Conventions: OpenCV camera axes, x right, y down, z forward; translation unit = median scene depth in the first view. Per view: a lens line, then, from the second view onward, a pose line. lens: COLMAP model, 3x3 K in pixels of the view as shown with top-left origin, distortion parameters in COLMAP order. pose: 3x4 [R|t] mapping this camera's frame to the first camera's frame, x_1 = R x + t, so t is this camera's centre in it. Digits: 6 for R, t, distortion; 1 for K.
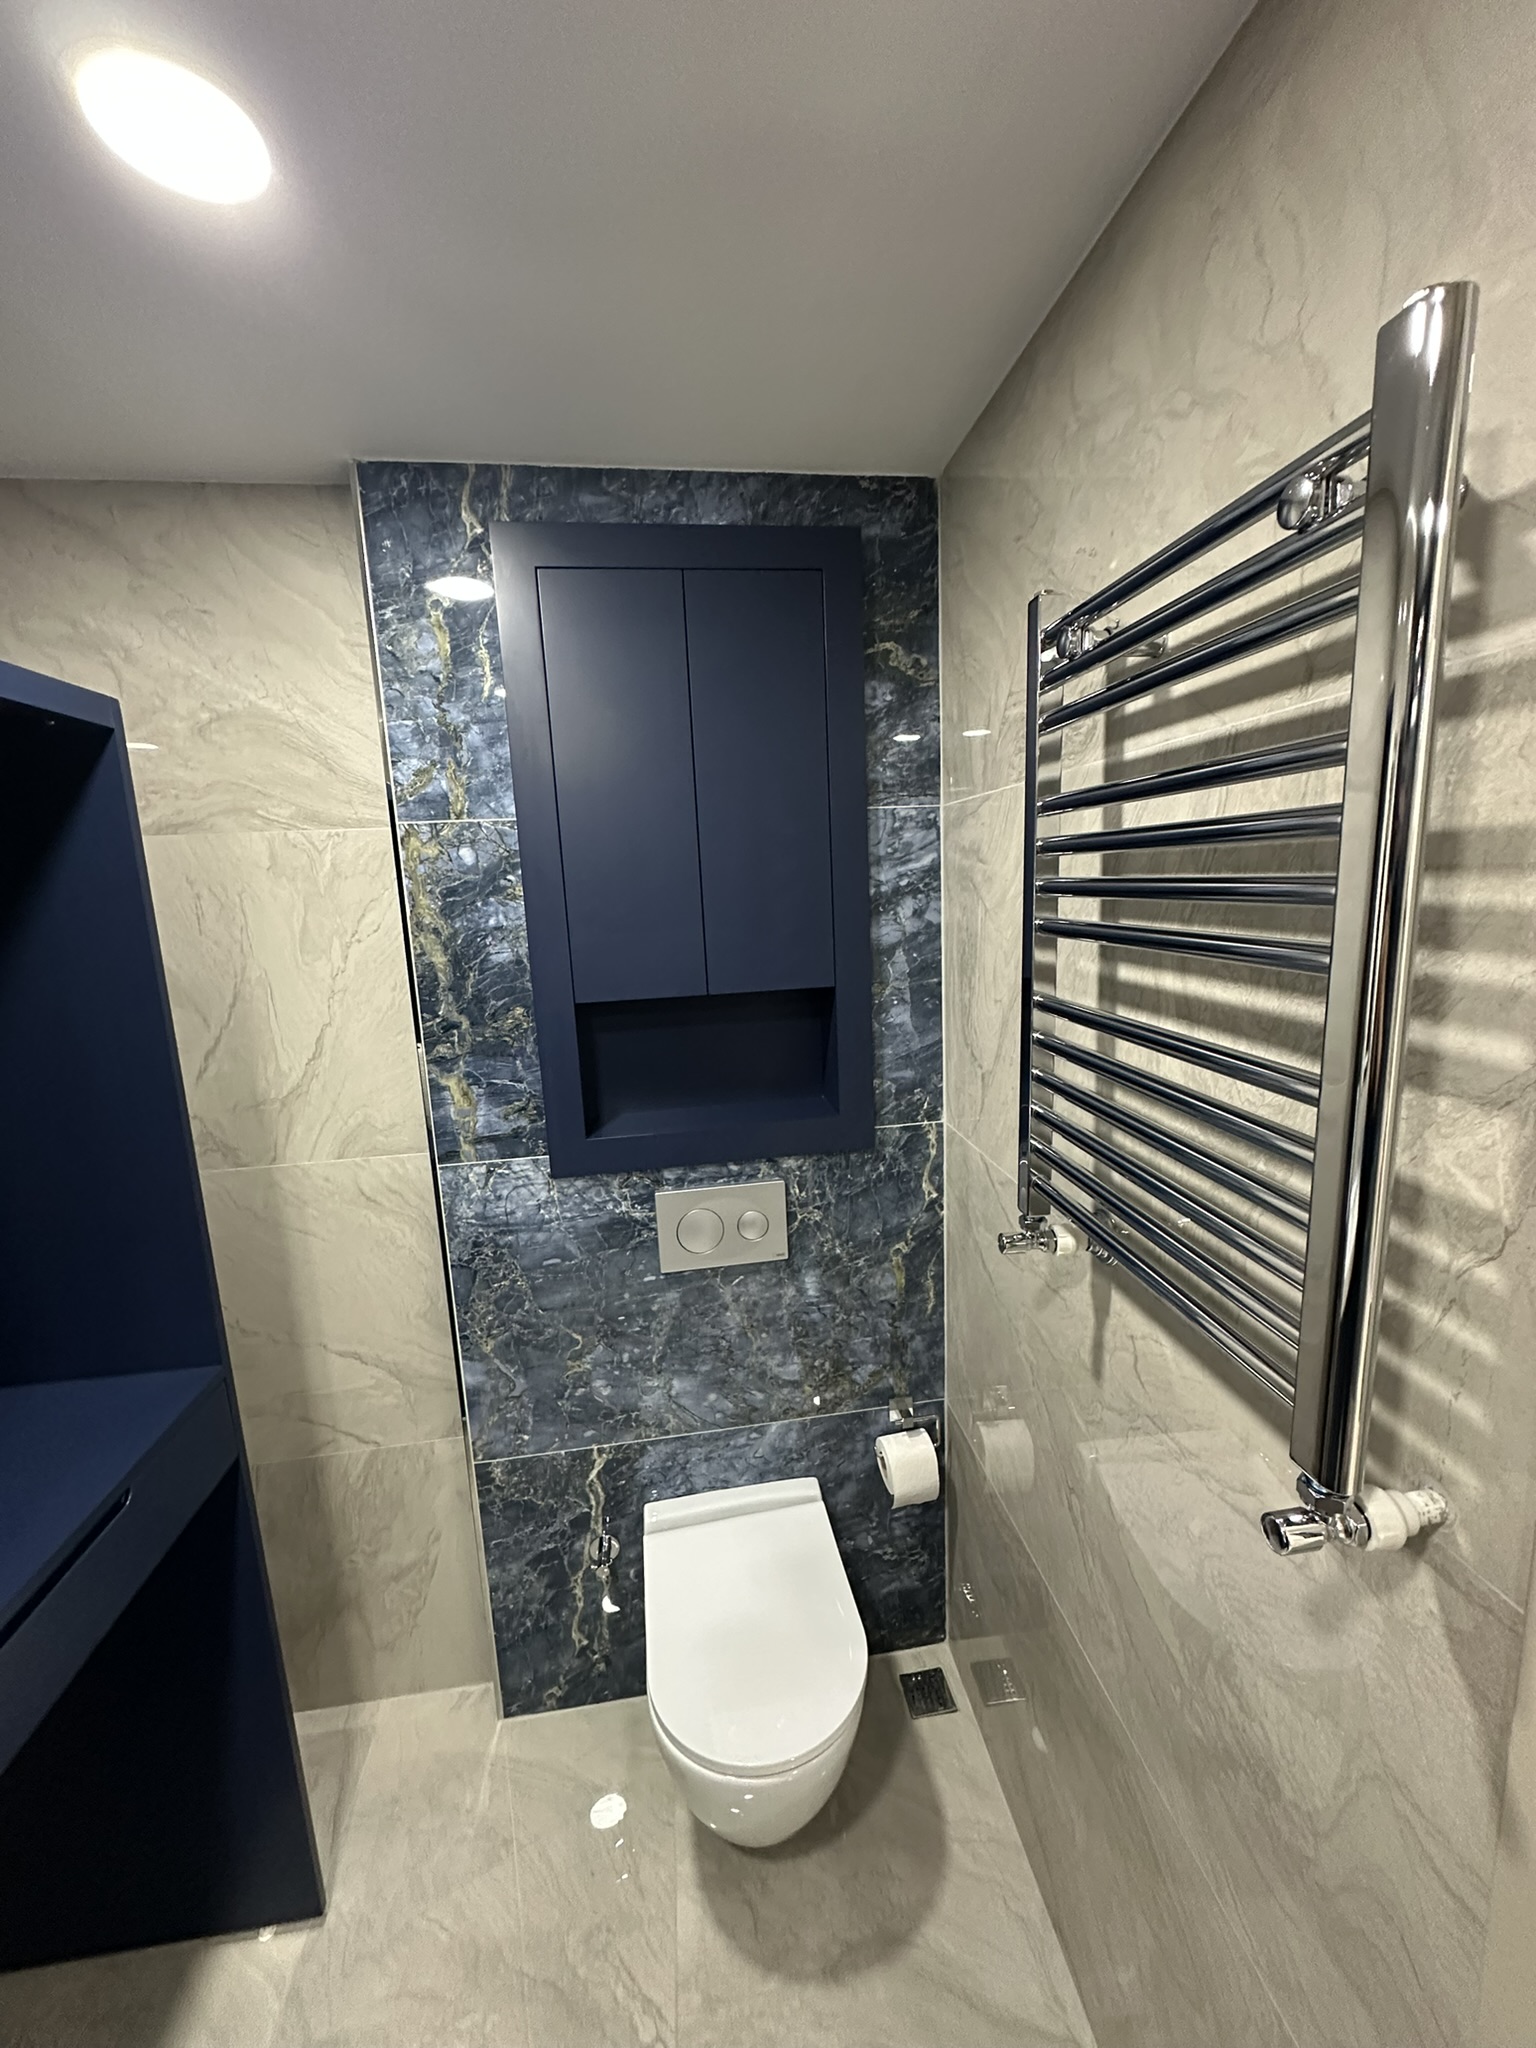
lens RADIAL K [[815.3, 0, 765.5], [0, 815.3, 1020.9], [0, 0, 1]] dist [-0.002746, 0.000813]
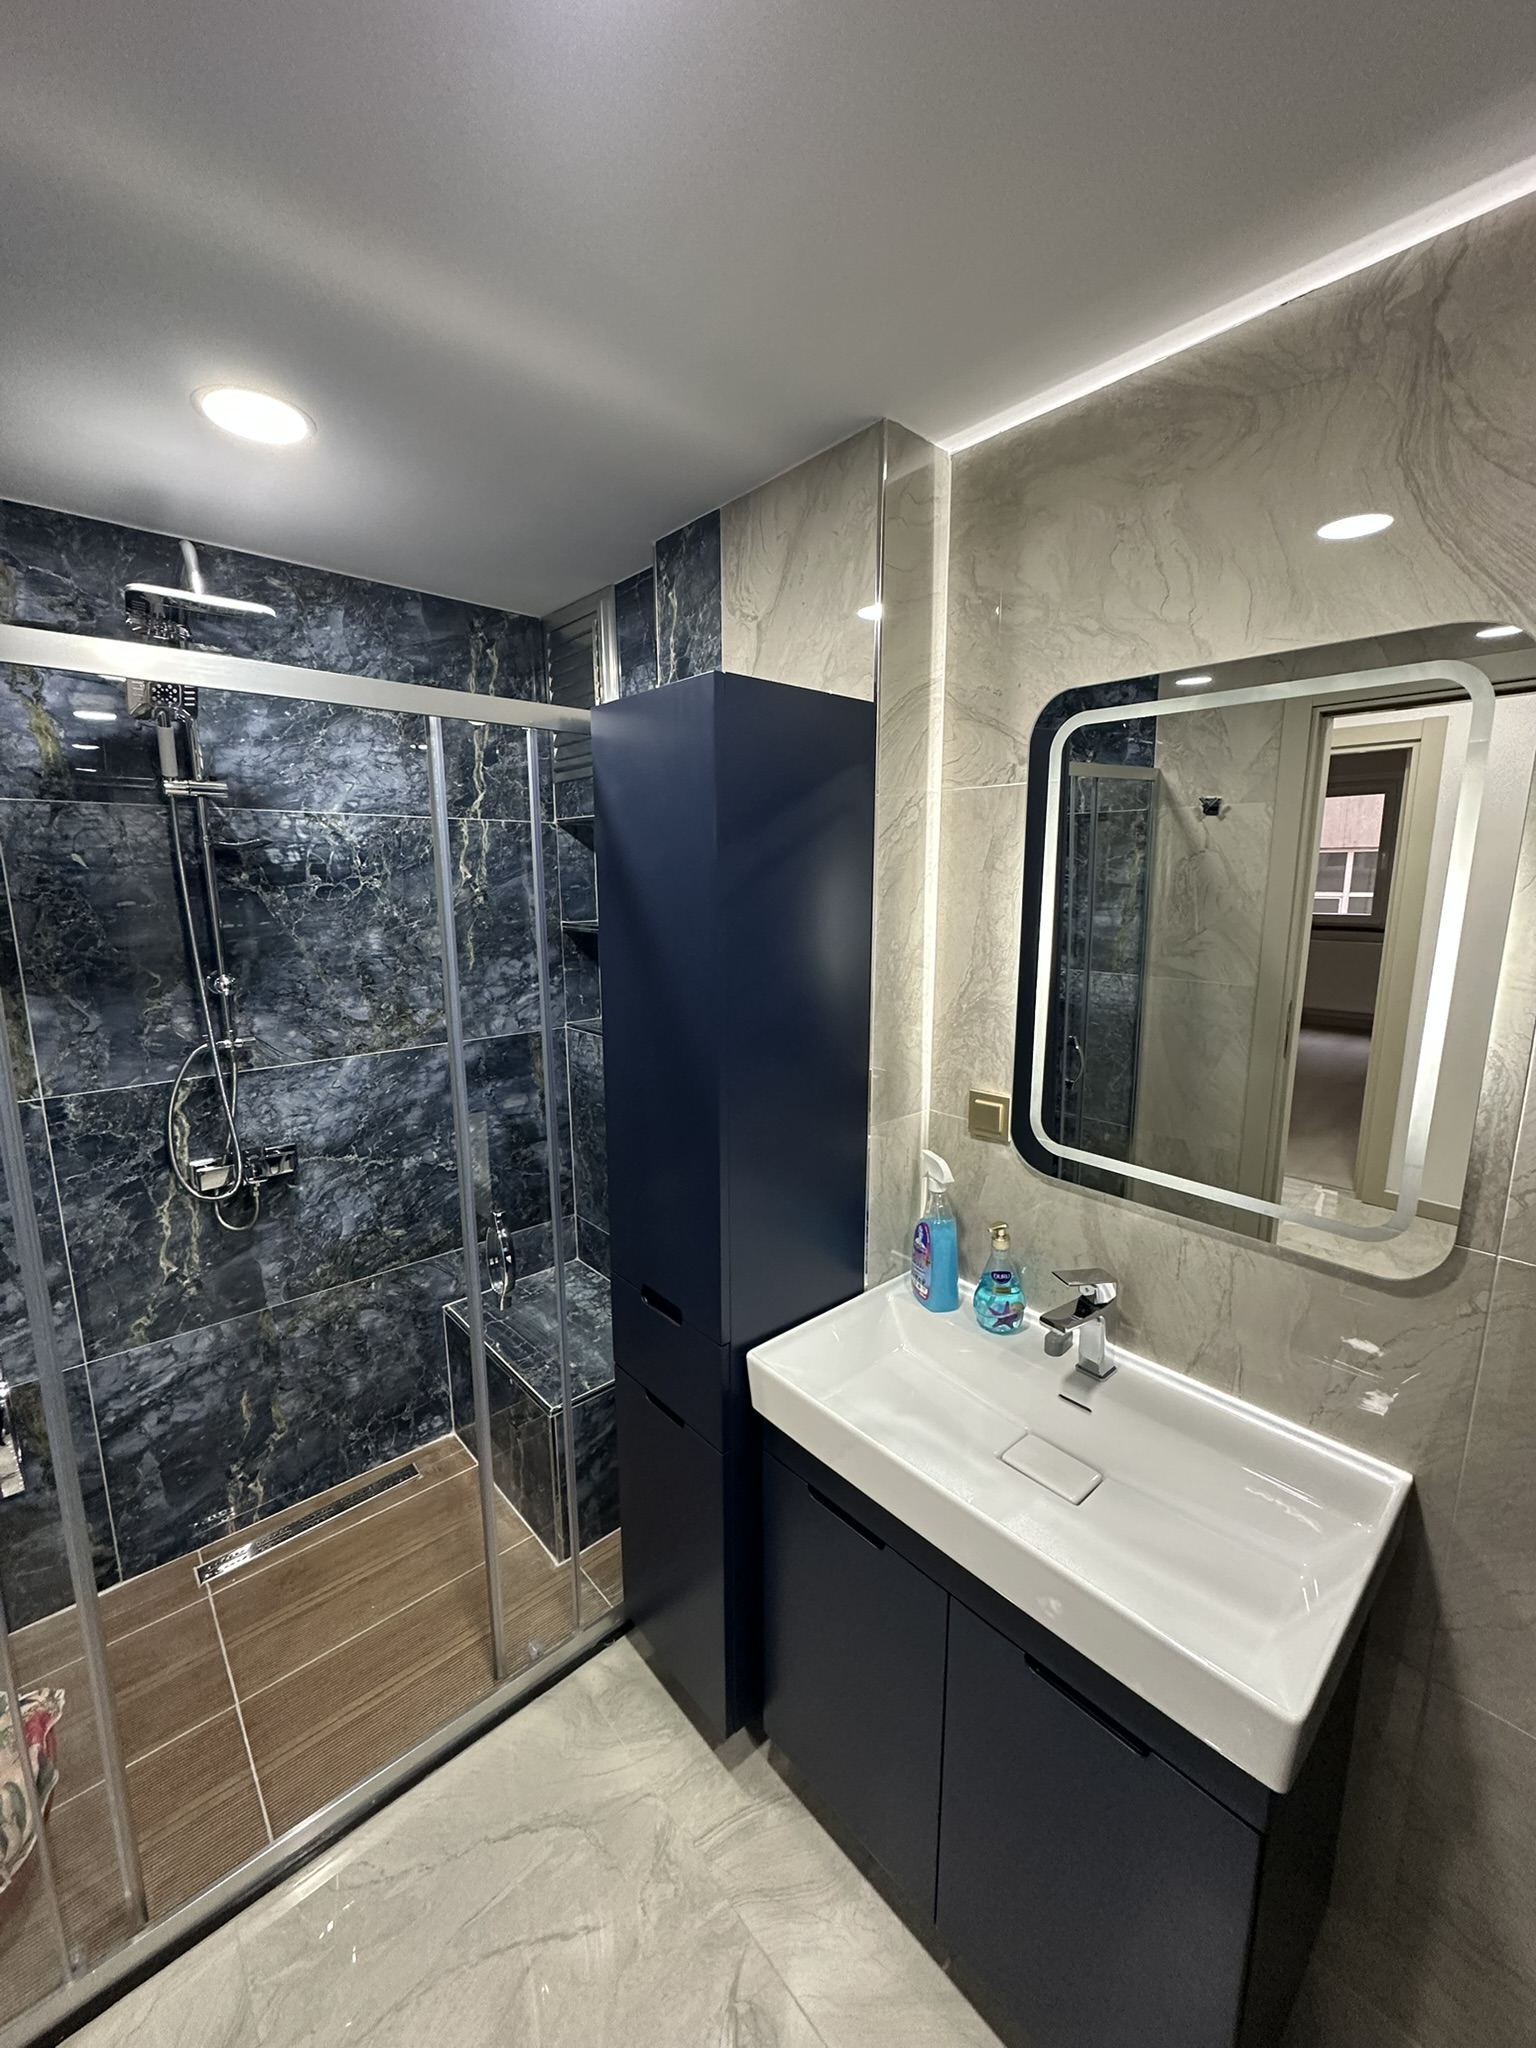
lens RADIAL K [[815.3, 0, 765.5], [0, 815.3, 1020.9], [0, 0, 1]] dist [-0.002746, 0.000813]
pose [[0.831515, -0.056188, 0.552653, -0.149759], [0.064146, 0.997928, 0.004944, 0.484731], [-0.551786, 0.031340, 0.833397, -0.410266]]
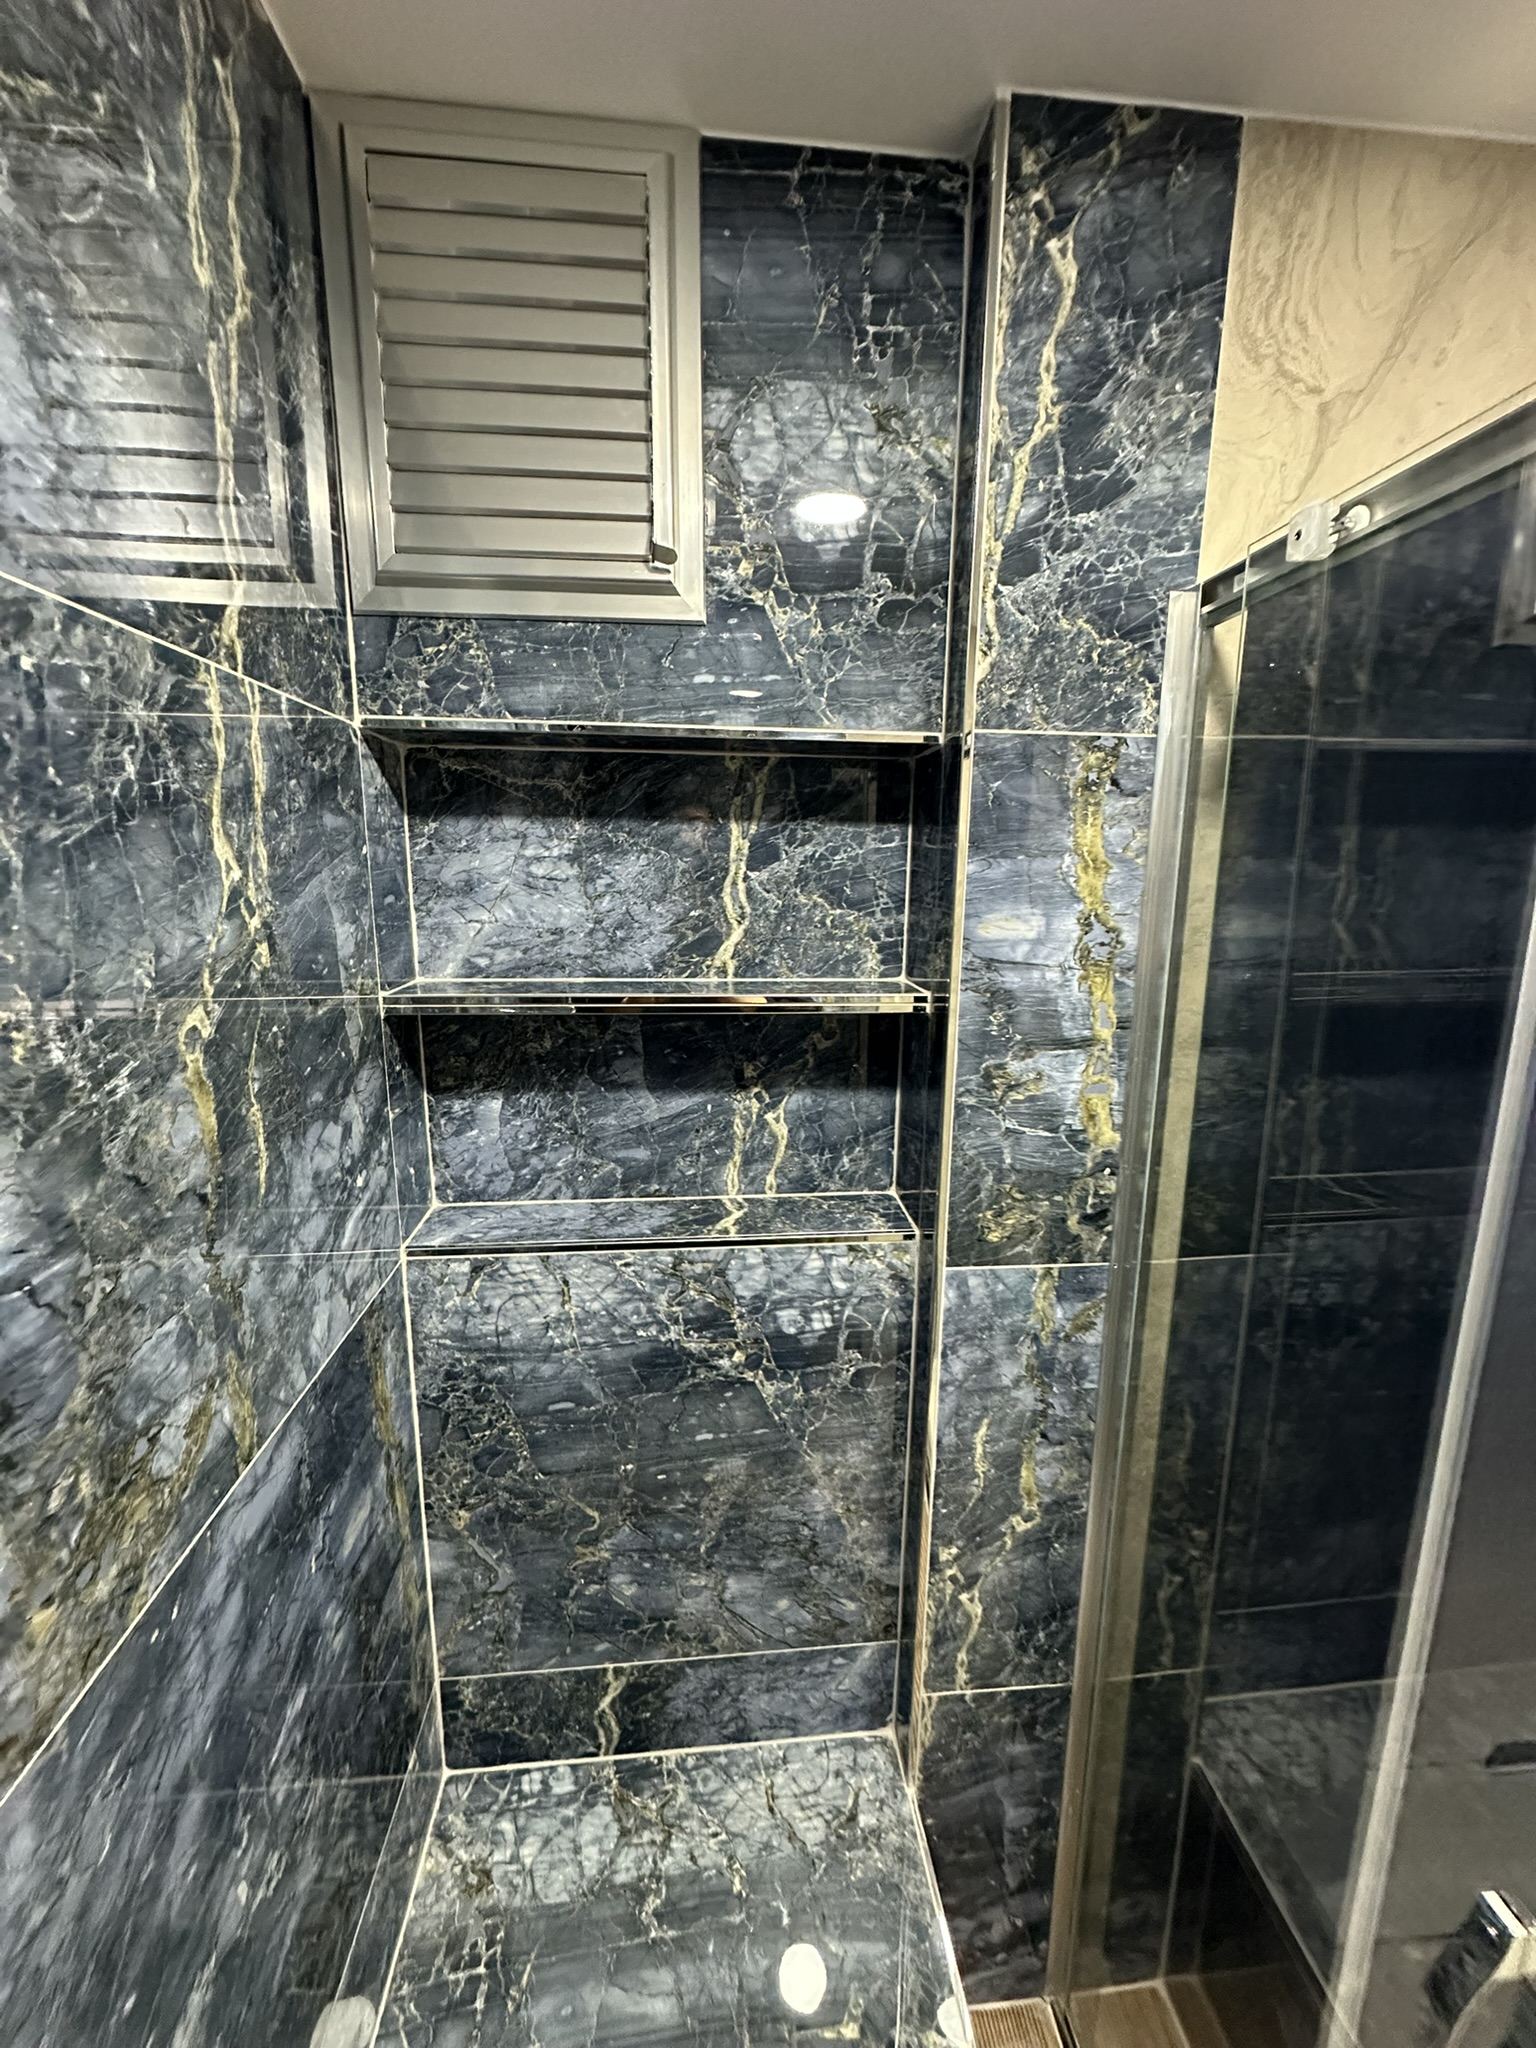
lens RADIAL K [[815.3, 0, 765.5], [0, 815.3, 1020.9], [0, 0, 1]] dist [-0.002746, 0.000813]
pose [[0.050098, -0.139102, 0.989010, -0.170409], [0.163784, 0.977992, 0.129256, 0.274193], [-0.985223, 0.155508, 0.071778, 0.743114]]
